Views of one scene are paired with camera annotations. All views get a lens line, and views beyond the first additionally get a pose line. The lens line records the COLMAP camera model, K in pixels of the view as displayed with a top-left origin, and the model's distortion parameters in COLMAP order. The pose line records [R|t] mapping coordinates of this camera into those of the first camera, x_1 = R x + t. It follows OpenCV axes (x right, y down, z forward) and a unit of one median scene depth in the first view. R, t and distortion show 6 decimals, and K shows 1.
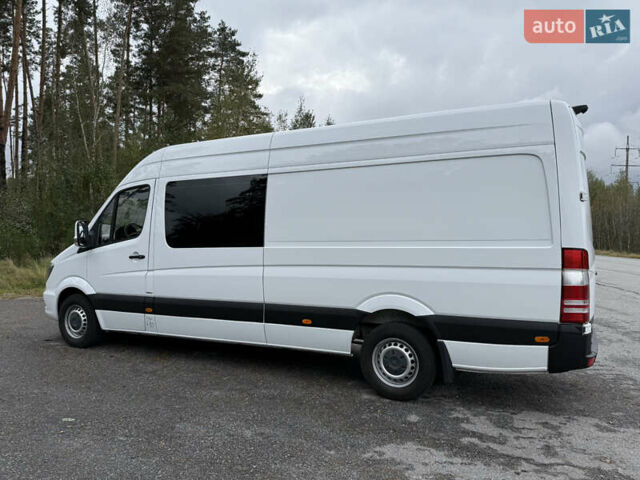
lens RADIAL K [[486.3, 0, 323.1], [0, 486.3, 243.0], [0, 0, 1]] dist [0.049122, -0.096599]
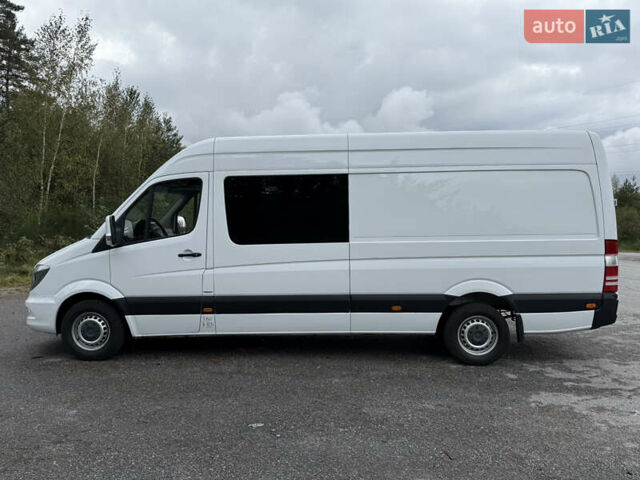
lens RADIAL K [[494.5, 0, 319.9], [0, 494.5, 236.6], [0, 0, 1]] dist [0.003126, -0.011412]
pose [[0.908311, -0.017381, 0.417934, -0.696762], [0.010406, 0.999766, 0.018964, -0.027828], [-0.418166, -0.012876, 0.908279, 0.046112]]
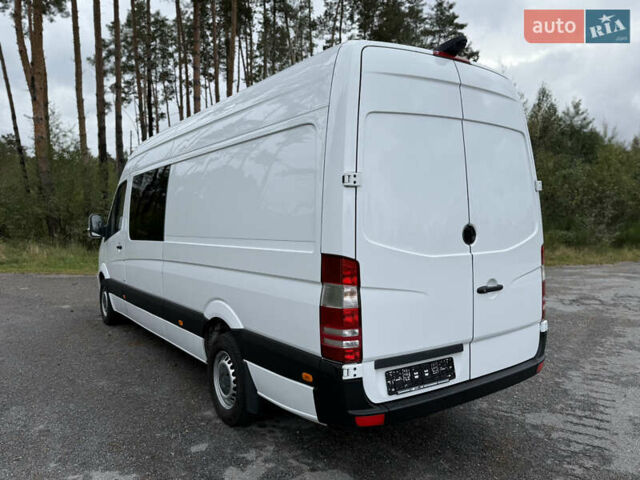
lens RADIAL K [[494.5, 0, 319.9], [0, 494.5, 236.6], [0, 0, 1]] dist [0.003126, -0.011412]
pose [[0.882386, 0.009397, -0.470432, 0.677982], [0.000978, 0.999762, 0.021806, -0.024594], [0.470525, -0.019702, 0.882167, 0.303784]]
